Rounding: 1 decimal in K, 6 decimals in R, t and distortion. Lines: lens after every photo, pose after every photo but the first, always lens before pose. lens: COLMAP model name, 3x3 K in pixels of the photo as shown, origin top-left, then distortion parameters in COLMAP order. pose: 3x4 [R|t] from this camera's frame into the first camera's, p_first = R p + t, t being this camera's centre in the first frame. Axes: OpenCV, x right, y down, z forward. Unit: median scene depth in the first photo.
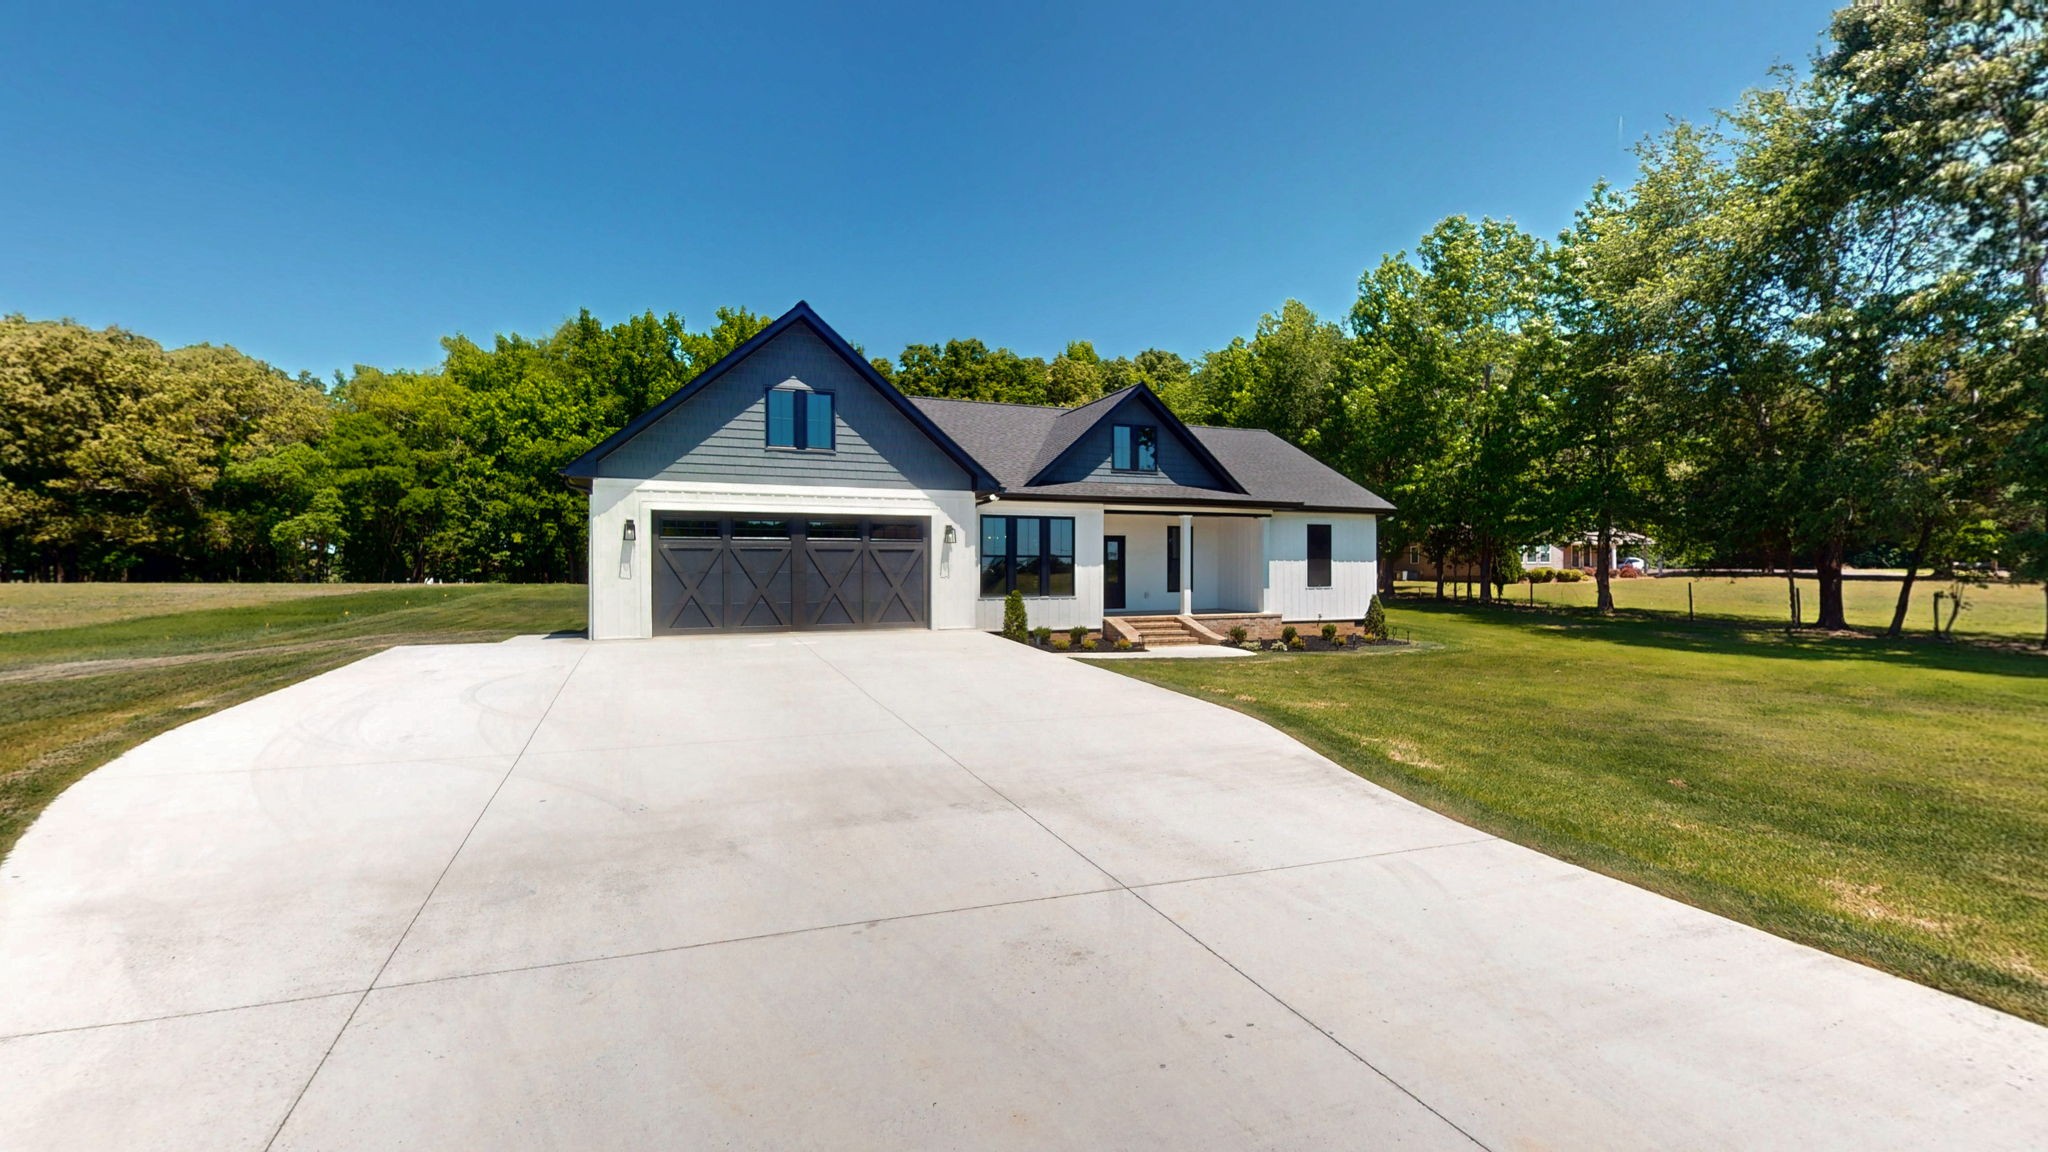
lens RADIAL K [[880.0, 0, 1024.0], [0, 880.0, 576.0], [0, 0, 1]] dist [-0.027845, -0.000034]
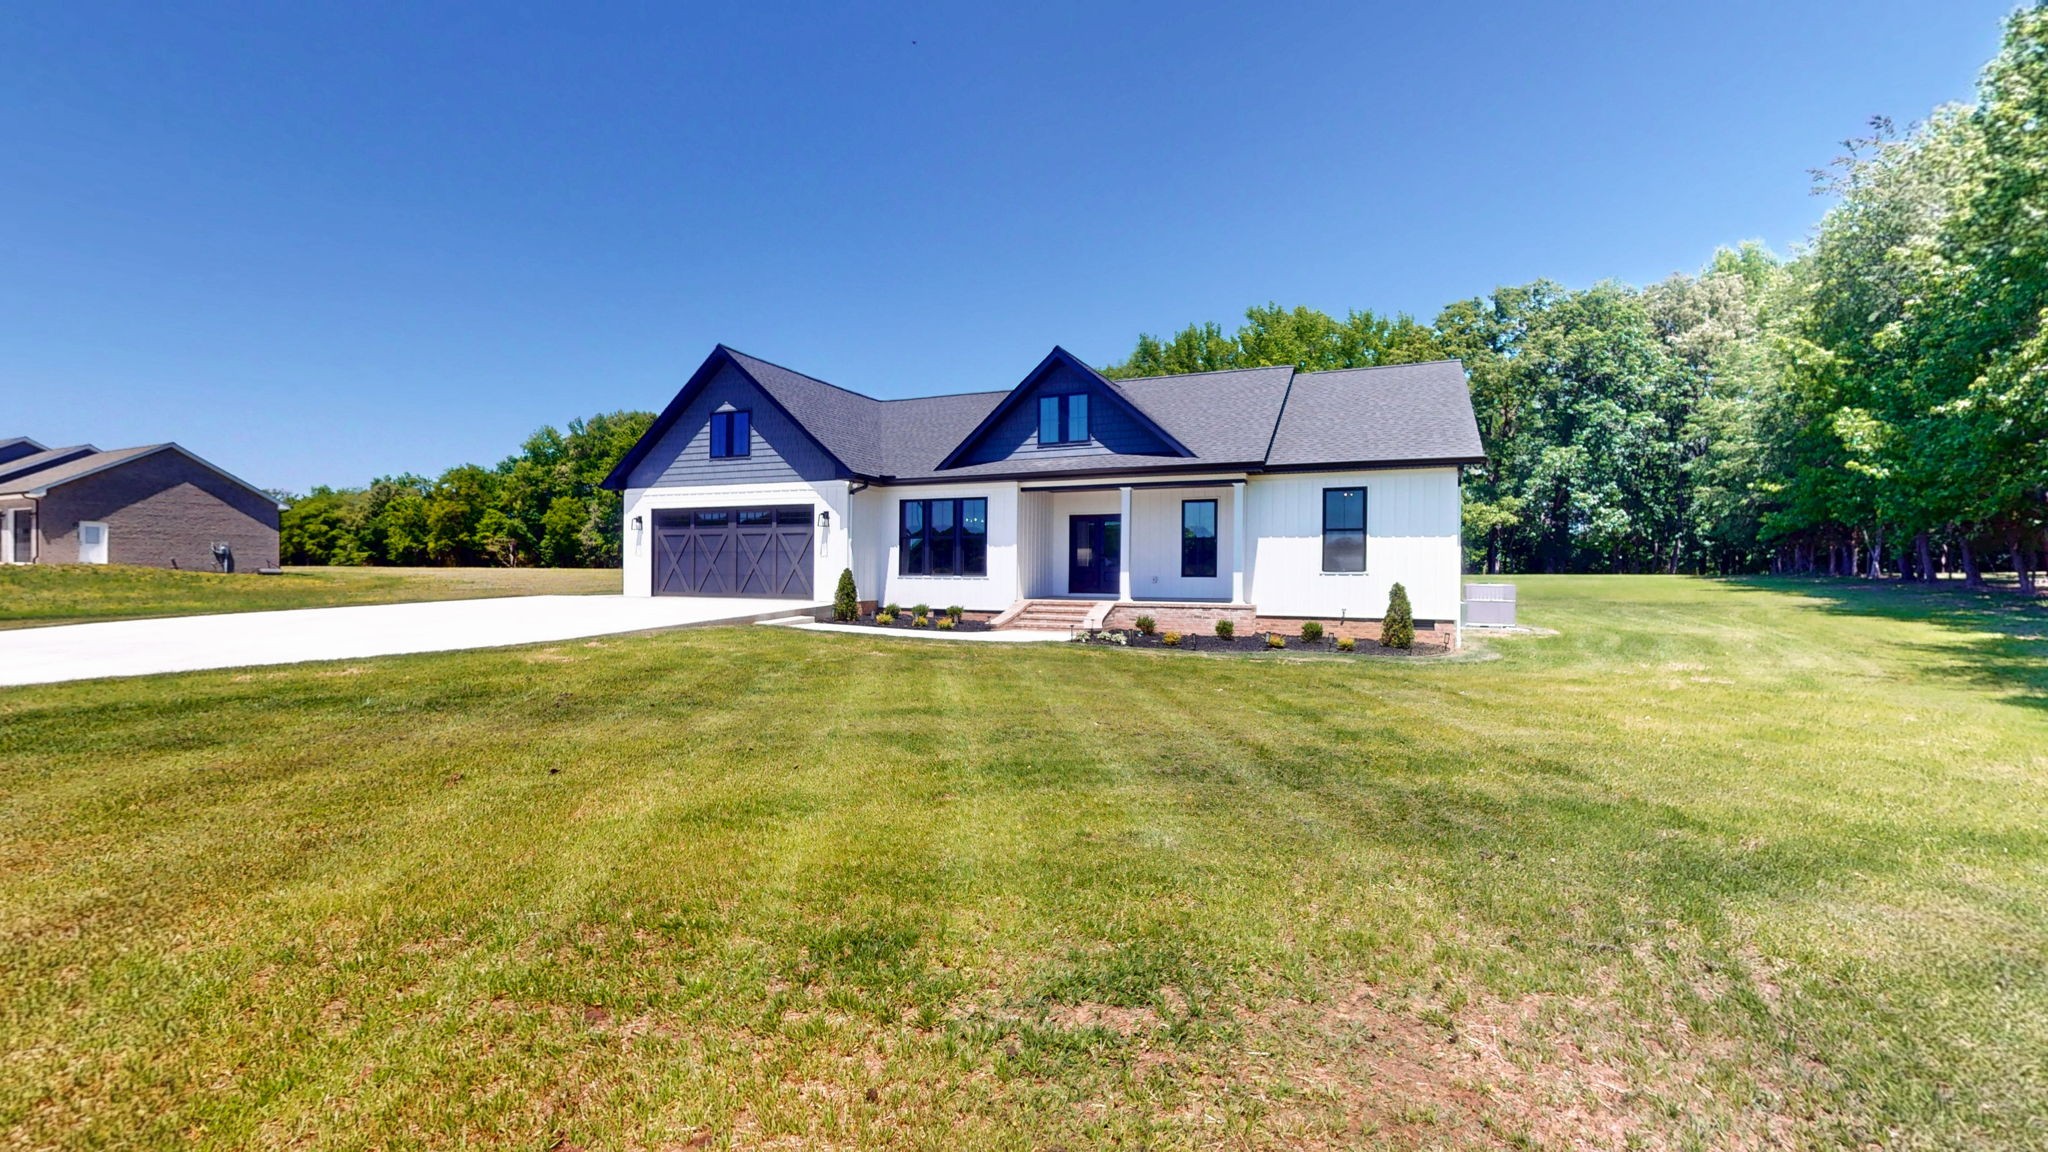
lens RADIAL K [[863.9, 0, 1024.0], [0, 863.9, 576.0], [0, 0, 1]] dist [-0.000856, -0.000226]
pose [[0.687958, 0.013500, -0.725625, 0.802311], [-0.007500, 0.999906, 0.011492, 0.011078], [0.725711, -0.002464, 0.687995, 0.360627]]
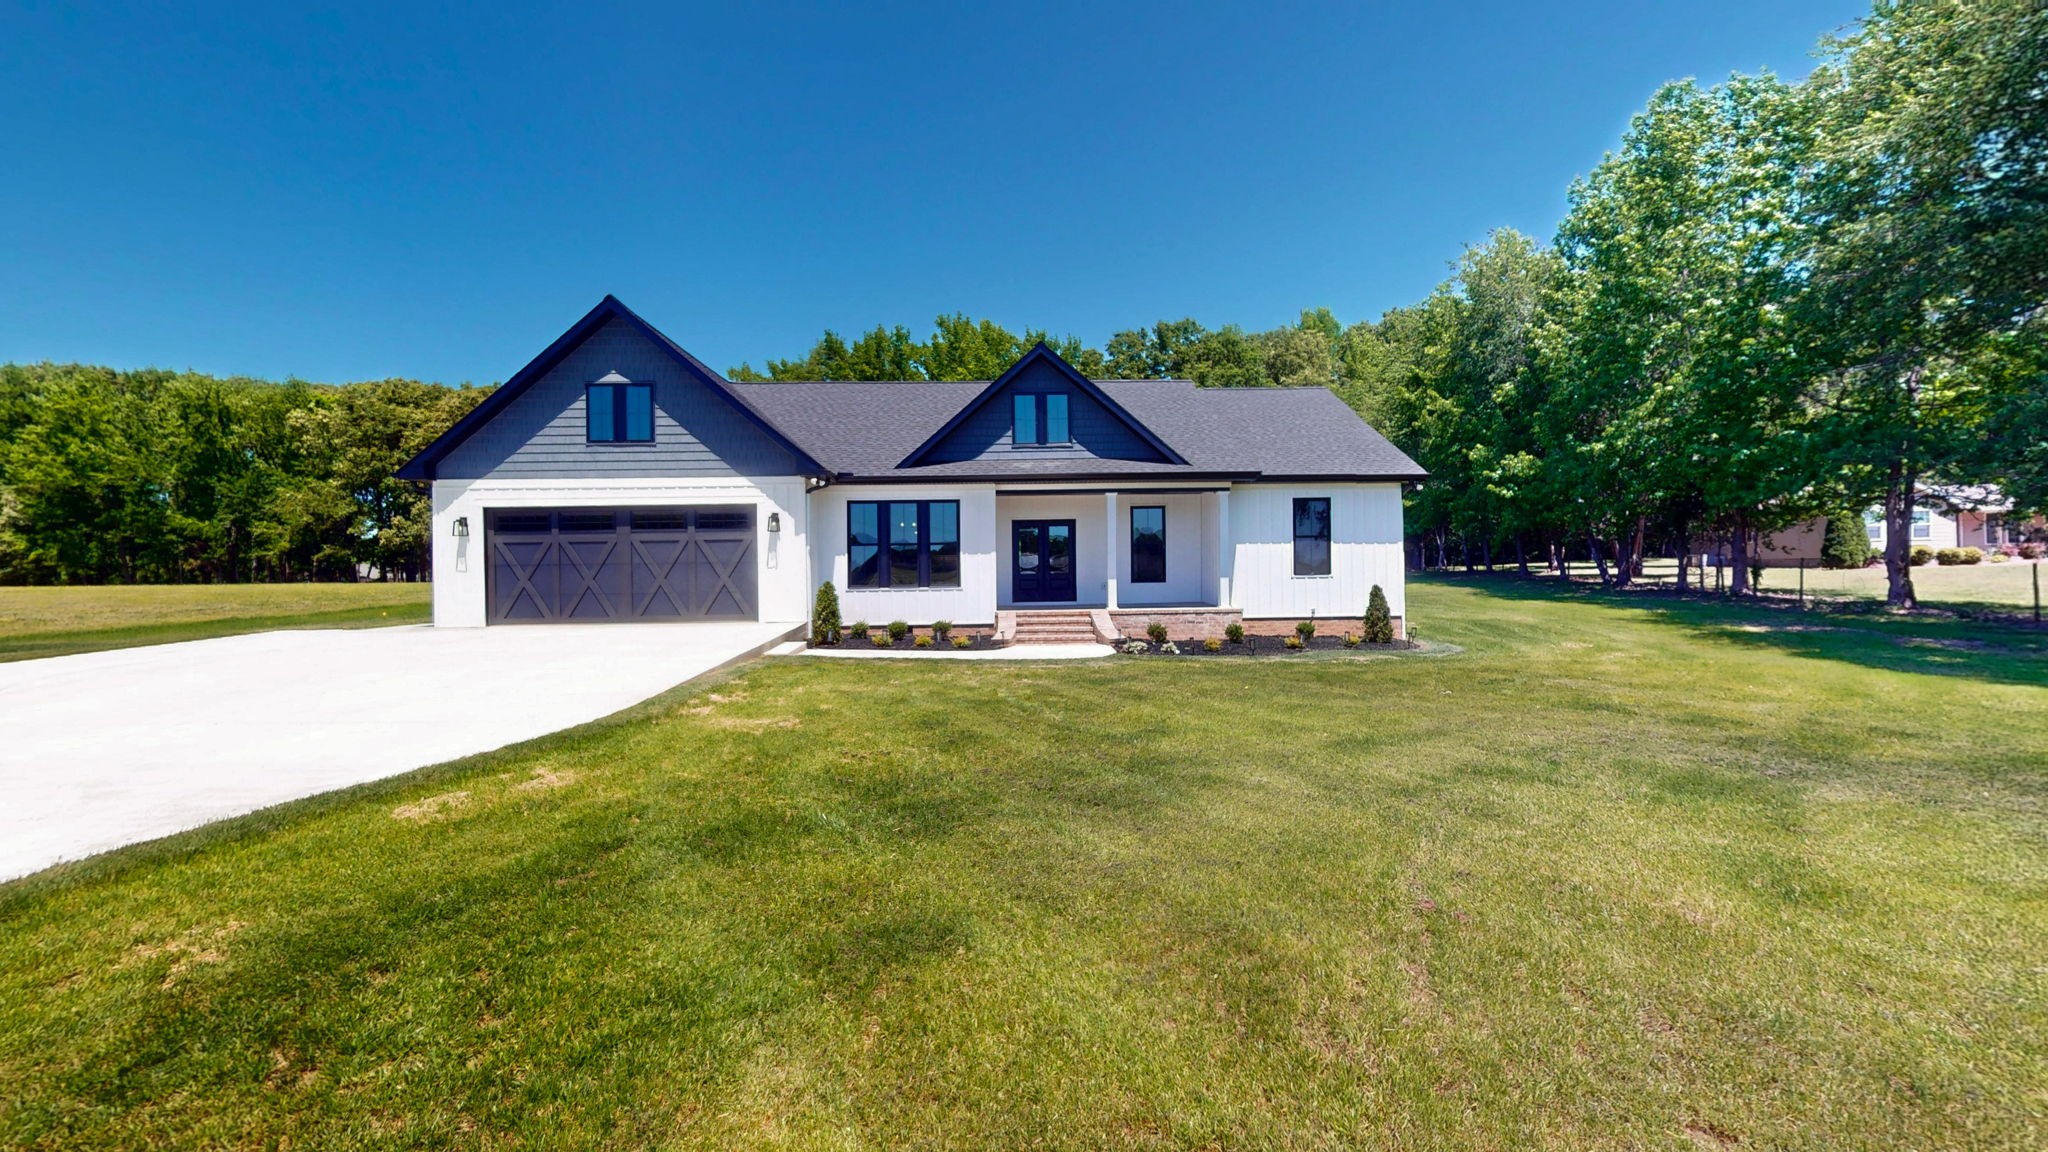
lens RADIAL K [[854.7, 0, 1024.0], [0, 854.7, 576.0], [0, 0, 1]] dist [-0.011740, -0.000111]
pose [[0.934476, -0.004106, -0.356003, 0.435195], [0.009090, 0.999883, 0.012327, 0.001232], [0.355910, -0.014755, 0.934404, 0.203717]]
